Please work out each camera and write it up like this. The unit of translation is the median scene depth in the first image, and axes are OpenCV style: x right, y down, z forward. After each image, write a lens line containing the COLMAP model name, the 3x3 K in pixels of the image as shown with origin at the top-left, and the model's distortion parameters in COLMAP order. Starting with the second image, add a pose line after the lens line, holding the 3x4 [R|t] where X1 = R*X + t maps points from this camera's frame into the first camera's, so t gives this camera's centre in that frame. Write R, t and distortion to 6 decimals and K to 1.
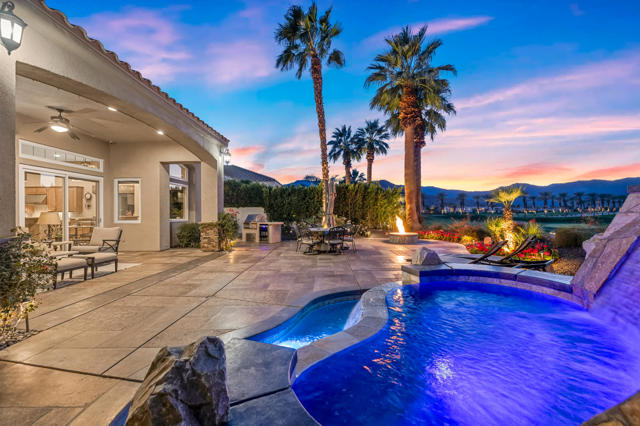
lens RADIAL K [[269.0, 0, 318.1], [0, 269.0, 211.9], [0, 0, 1]] dist [0.002270, -0.000422]
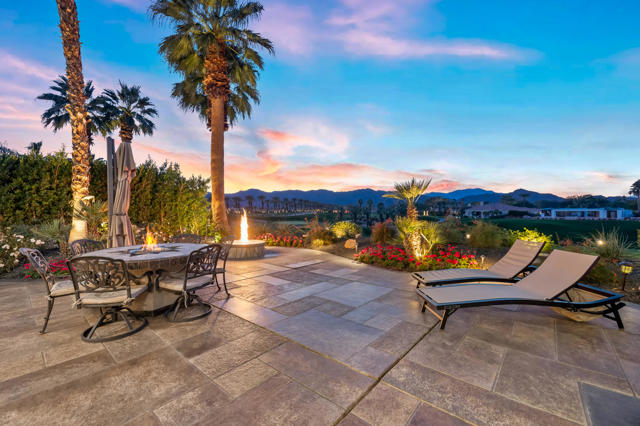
lens RADIAL K [[269.0, 0, 318.1], [0, 269.0, 211.9], [0, 0, 1]] dist [0.002270, -0.000422]
pose [[0.638555, 0.002131, 0.769573, -0.032218], [-0.000901, 0.999998, -0.002021, 0.001770], [-0.769576, 0.000597, 0.638555, 0.152389]]
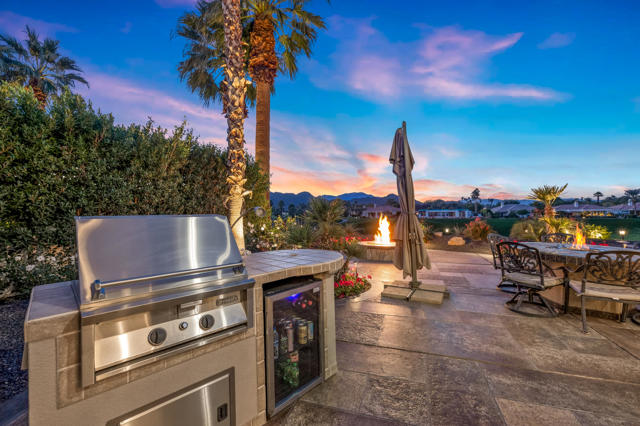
lens RADIAL K [[269.0, 0, 318.1], [0, 269.0, 211.9], [0, 0, 1]] dist [0.002270, -0.000422]
pose [[0.311201, 0.005216, 0.950330, -0.125380], [0.003223, 0.999973, -0.006544, 0.002669], [-0.950339, 0.005099, 0.311176, 0.341256]]
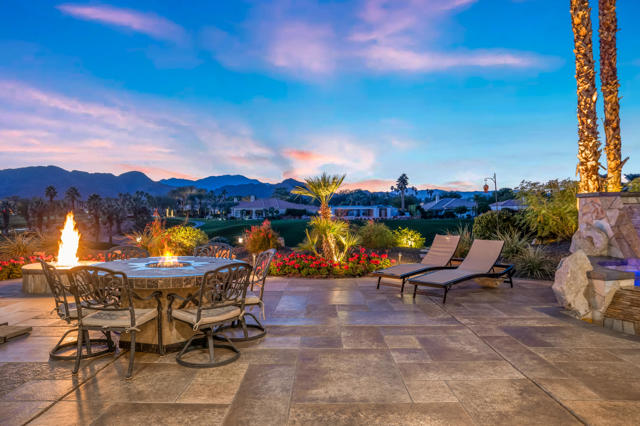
lens RADIAL K [[462.9, 0, 317.5], [0, 462.9, 211.7], [0, 0, 1]] dist [-0.000271, 0.000625]
pose [[-0.011056, -0.000534, 0.999939, -0.131612], [0.004376, 0.999990, 0.000583, 0.001163], [-0.999929, 0.004382, -0.011054, 0.231580]]
